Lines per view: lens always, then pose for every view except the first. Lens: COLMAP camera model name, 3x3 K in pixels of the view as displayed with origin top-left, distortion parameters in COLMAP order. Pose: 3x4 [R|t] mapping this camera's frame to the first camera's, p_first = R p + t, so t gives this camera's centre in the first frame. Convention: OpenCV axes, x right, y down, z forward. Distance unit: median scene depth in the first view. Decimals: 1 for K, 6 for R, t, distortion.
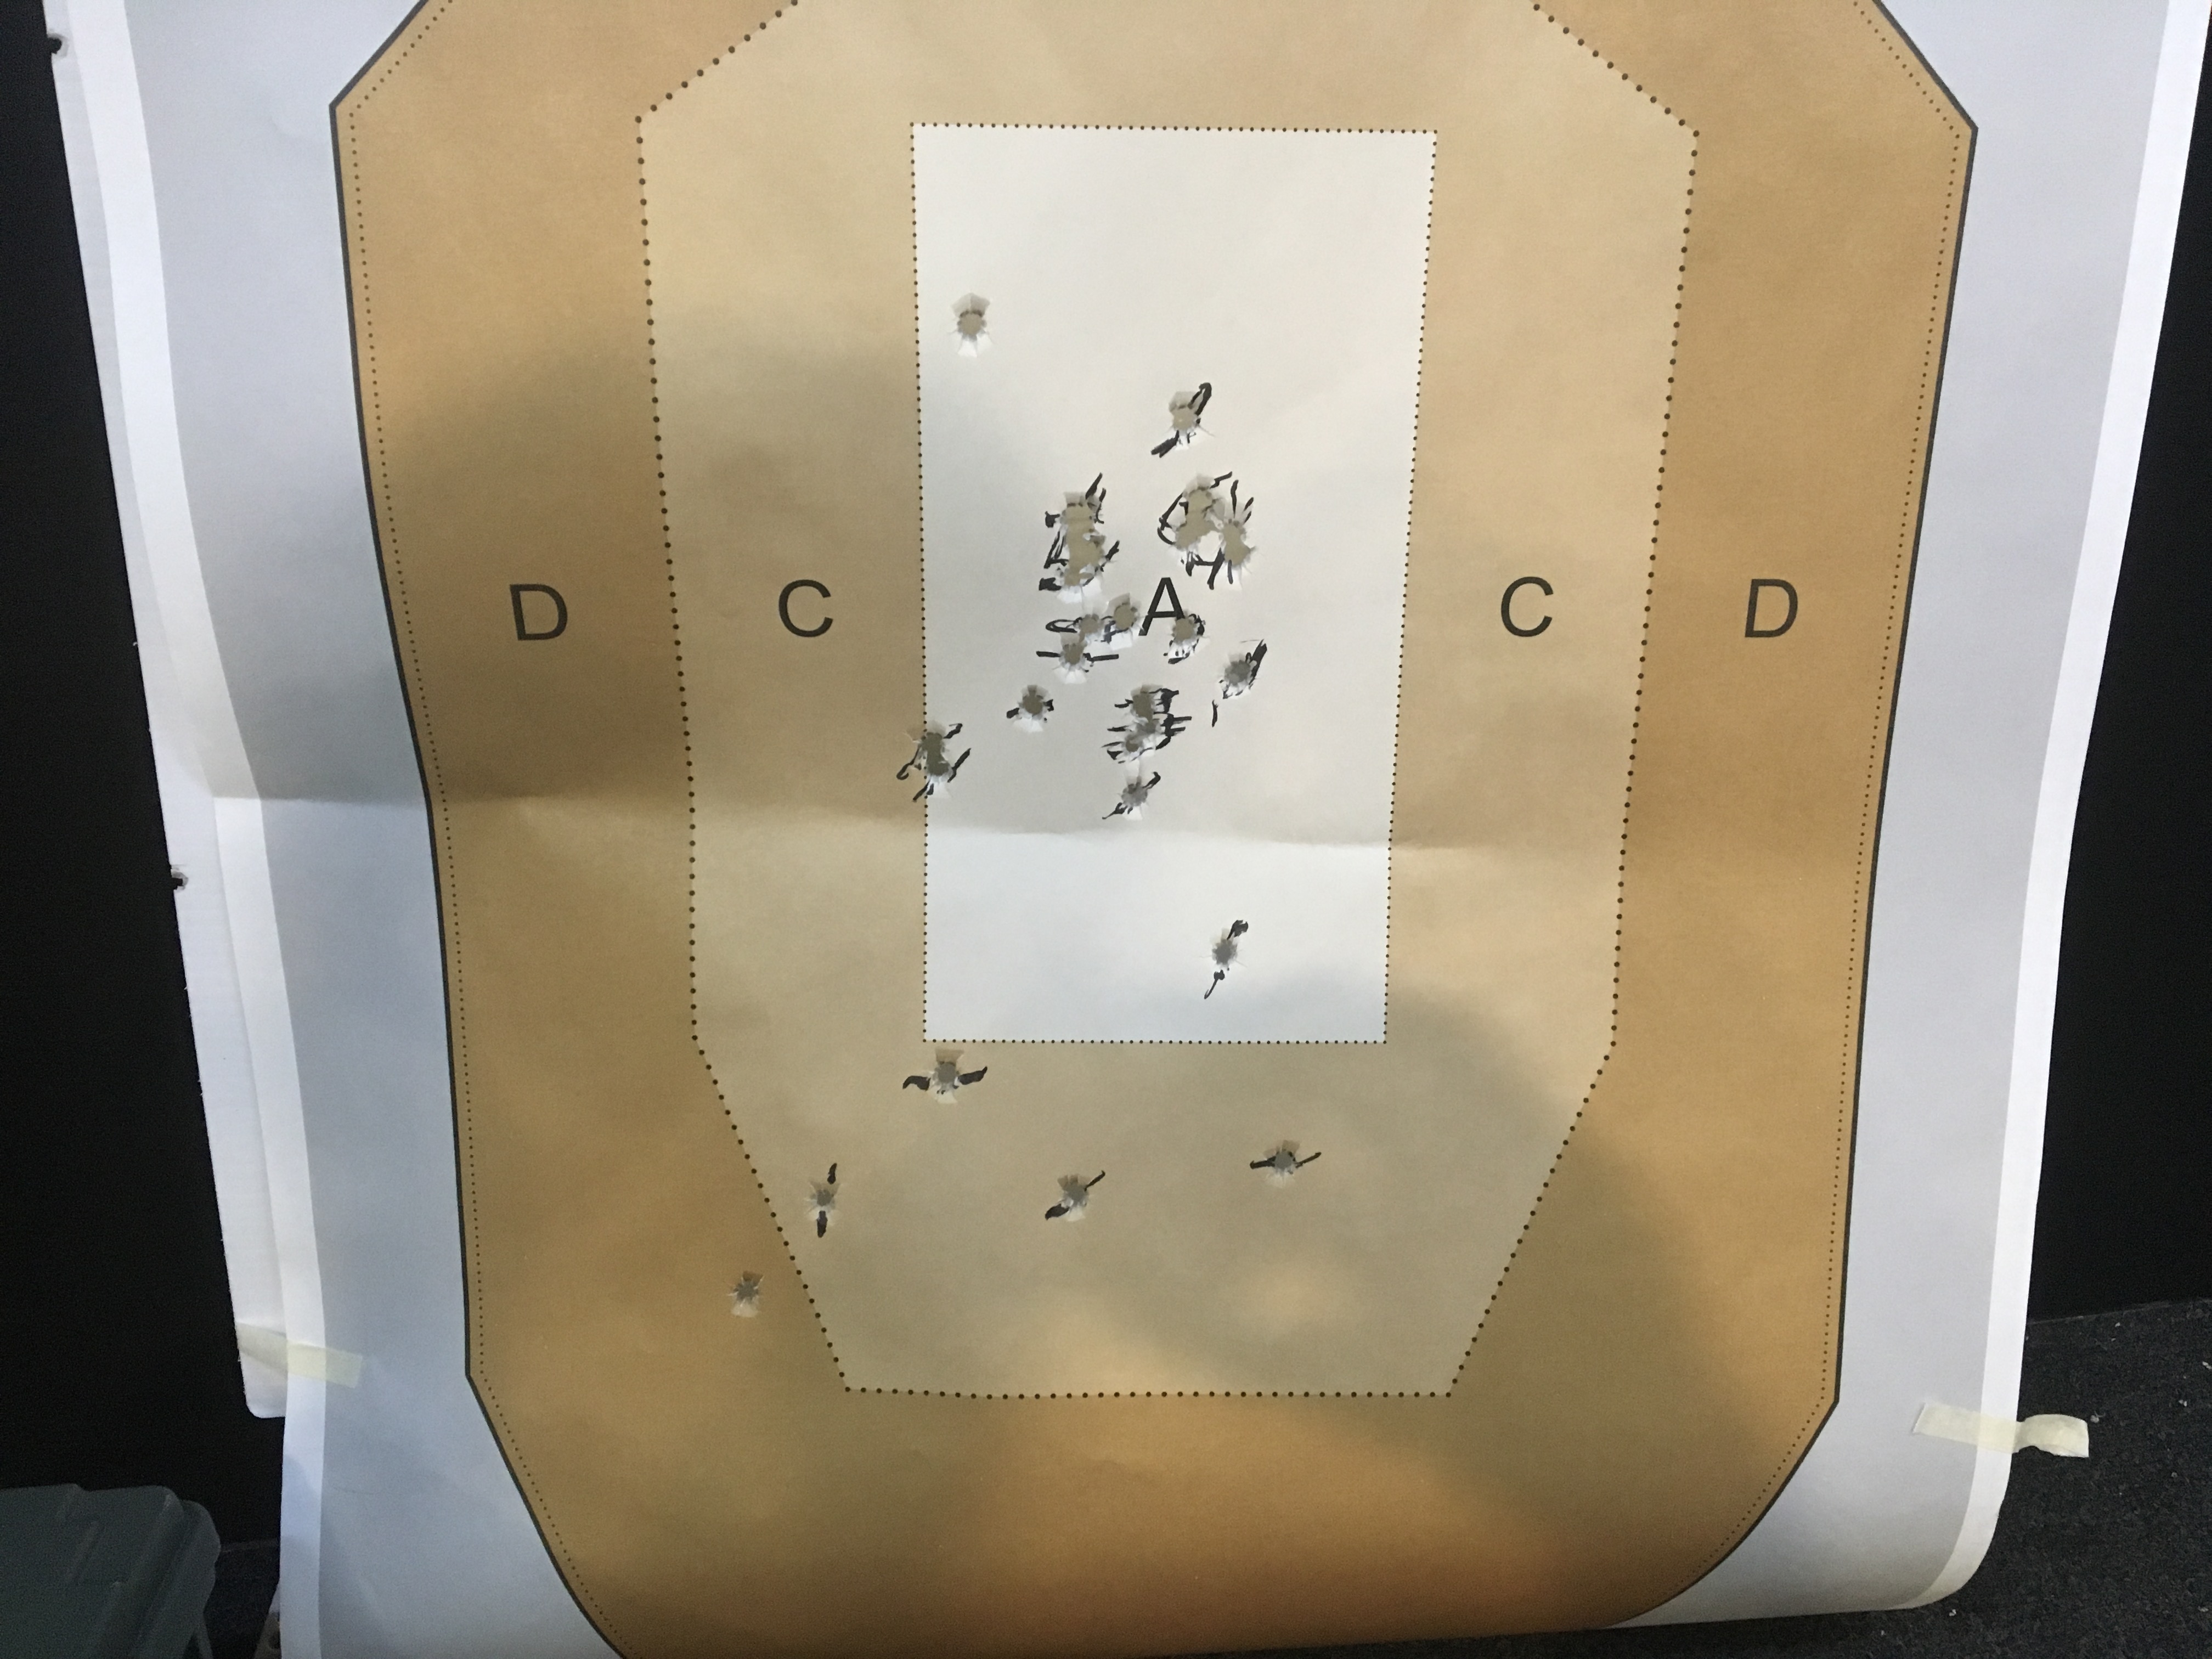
lens RADIAL K [[1827.8, 0, 1140.7], [0, 1827.8, 789.1], [0, 0, 1]] dist [0.061225, -0.092622]
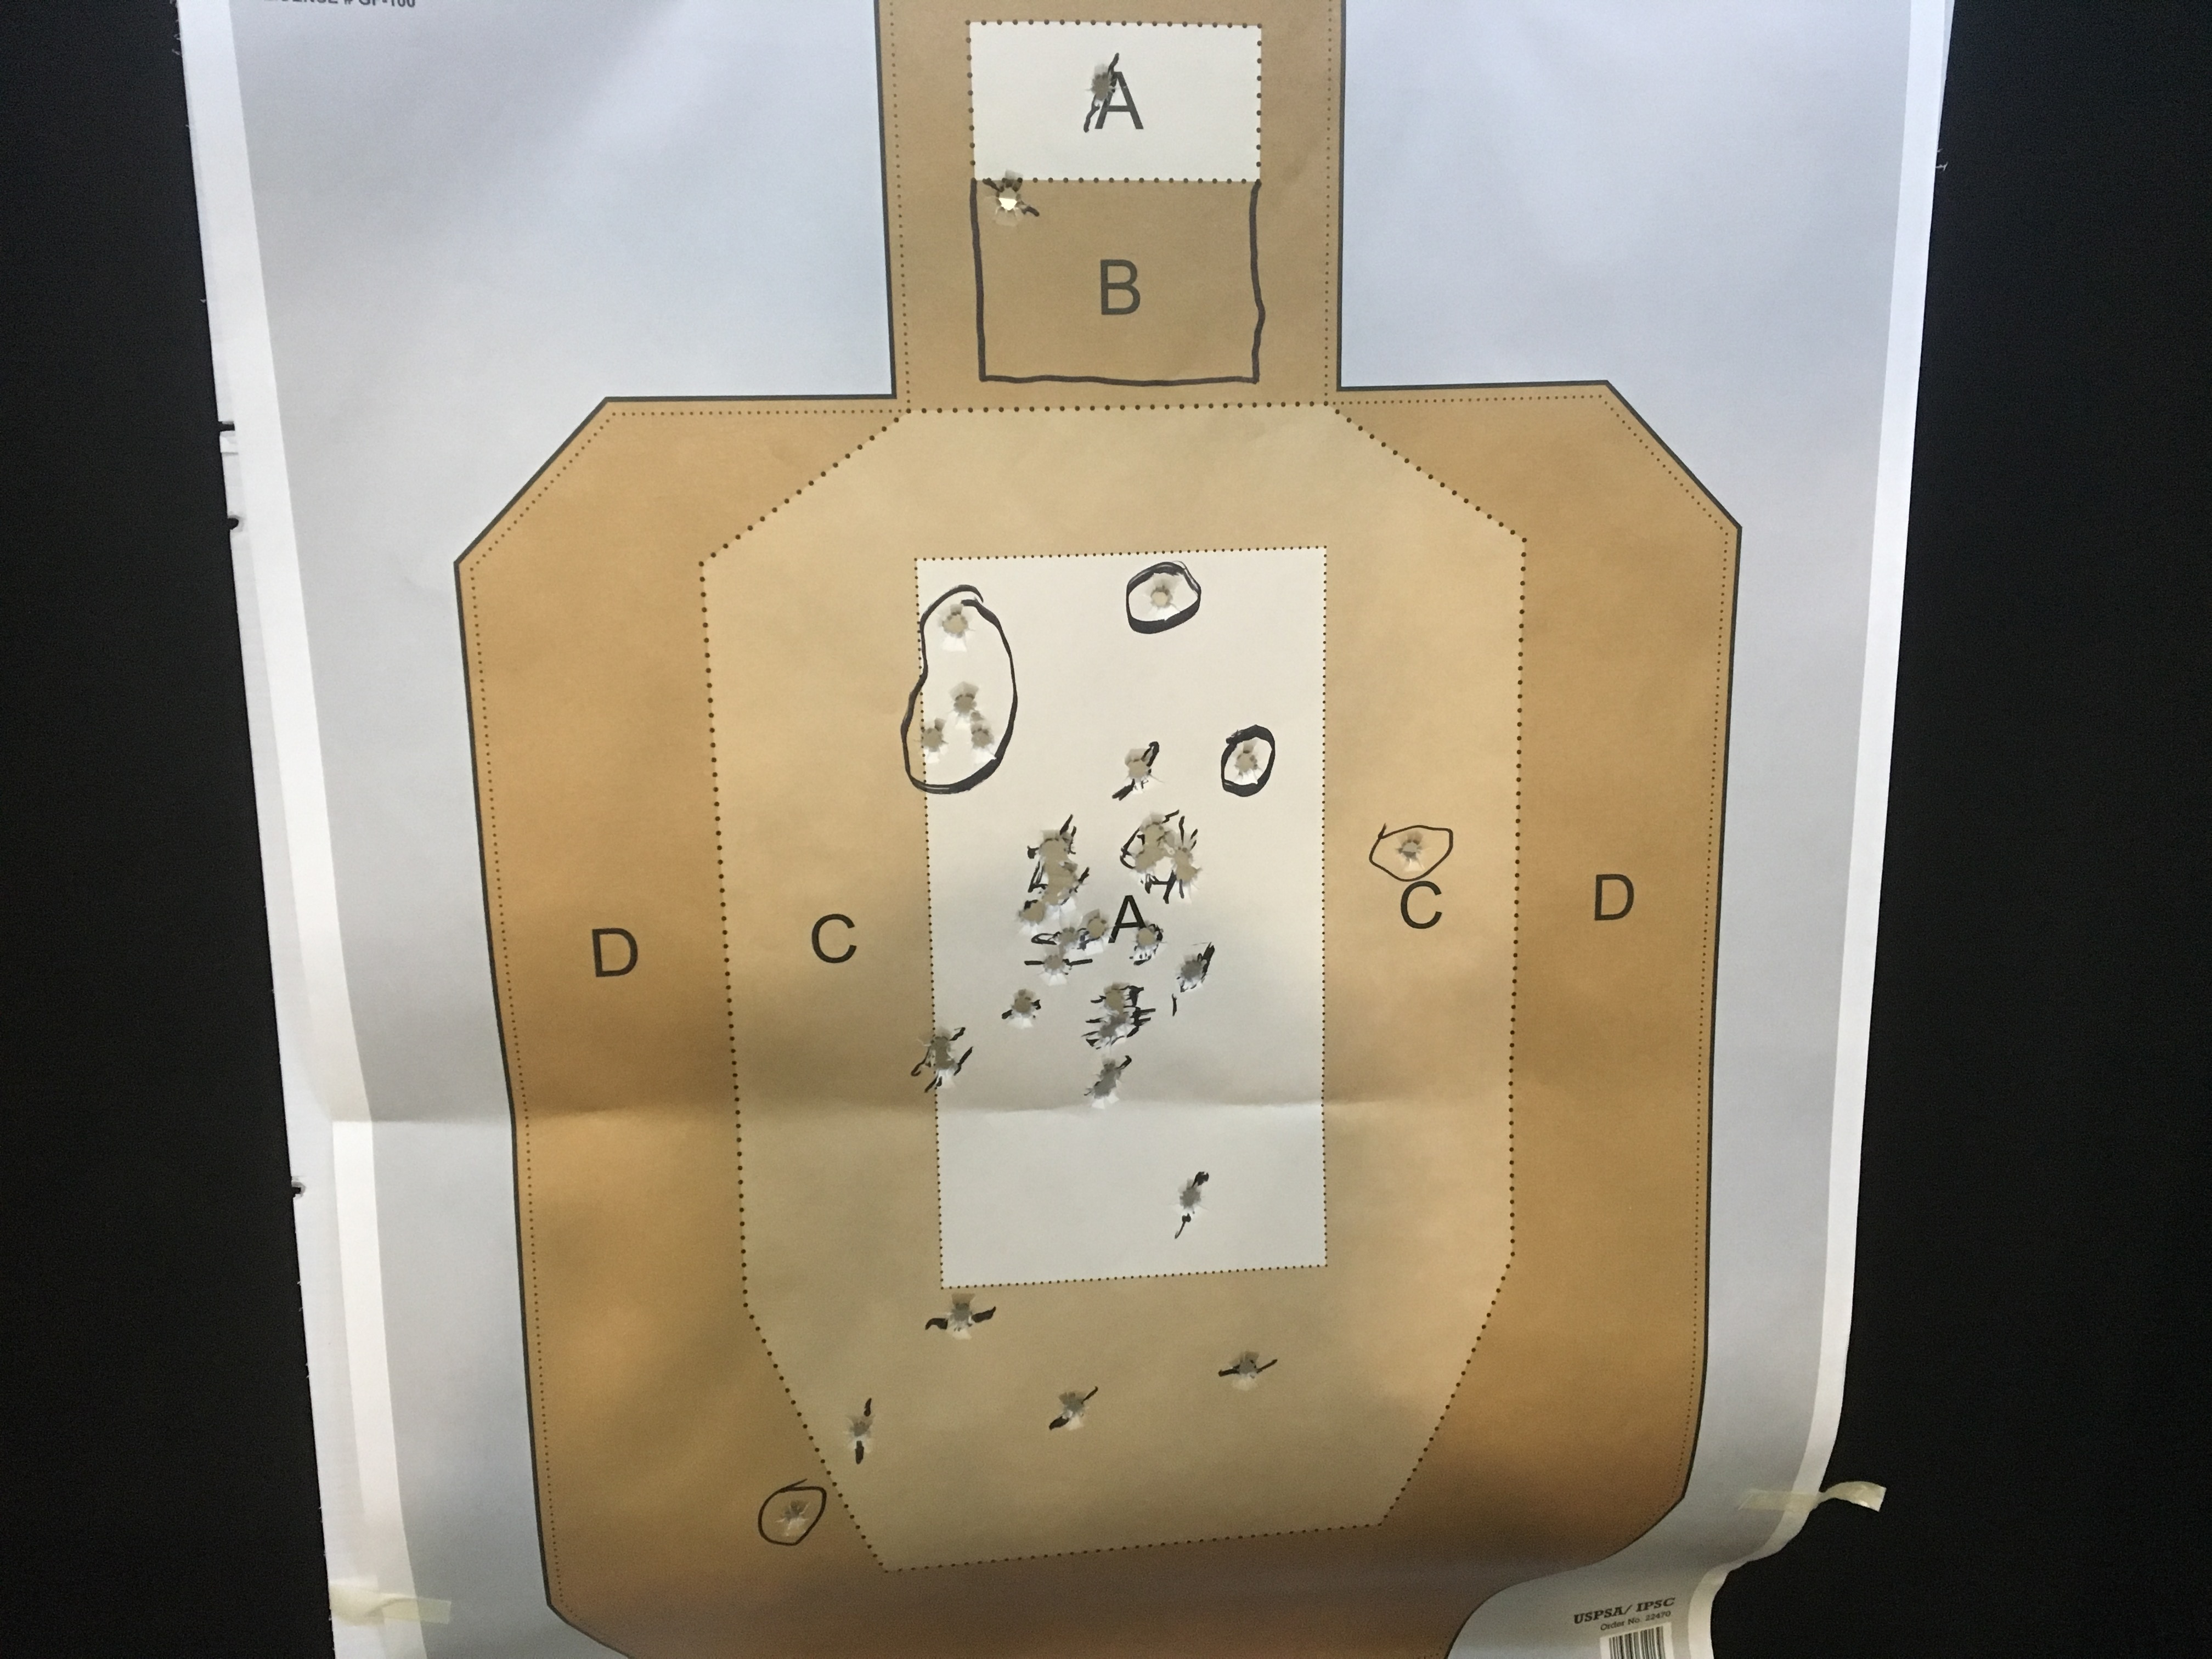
lens RADIAL K [[1827.8, 0, 1144.0], [0, 1827.8, 849.4], [0, 0, 1]] dist [0.061225, -0.092622]
pose [[0.999176, -0.039887, 0.007557, 0.015850], [0.040593, 0.979206, -0.198768, 0.099088], [0.000528, 0.198911, 0.980017, -0.212634]]
